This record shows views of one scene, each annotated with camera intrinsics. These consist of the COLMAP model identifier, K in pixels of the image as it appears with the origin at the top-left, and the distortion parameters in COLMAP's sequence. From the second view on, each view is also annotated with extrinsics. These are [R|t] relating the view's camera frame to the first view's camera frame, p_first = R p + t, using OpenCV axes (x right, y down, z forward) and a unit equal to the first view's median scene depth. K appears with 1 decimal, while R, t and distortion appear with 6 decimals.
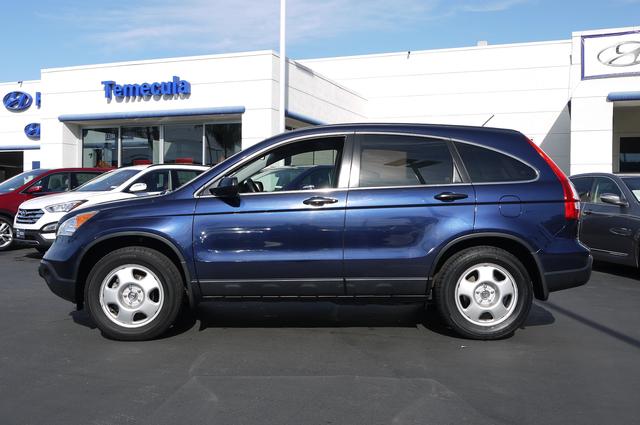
lens RADIAL K [[690.4, 0, 320.7], [0, 690.4, 210.0], [0, 0, 1]] dist [-0.041967, 0.000000]
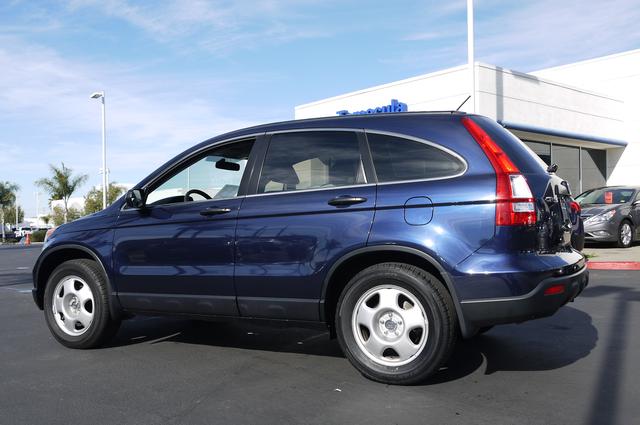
lens RADIAL K [[638.6, 0, 319.5], [0, 638.6, 215.4], [0, 0, 1]] dist [-0.009550, 0.000000]
pose [[0.861769, -0.025181, -0.506676, 0.541500], [0.013739, 0.999559, -0.026307, 0.016739], [0.507116, 0.015709, 0.861735, 0.337611]]
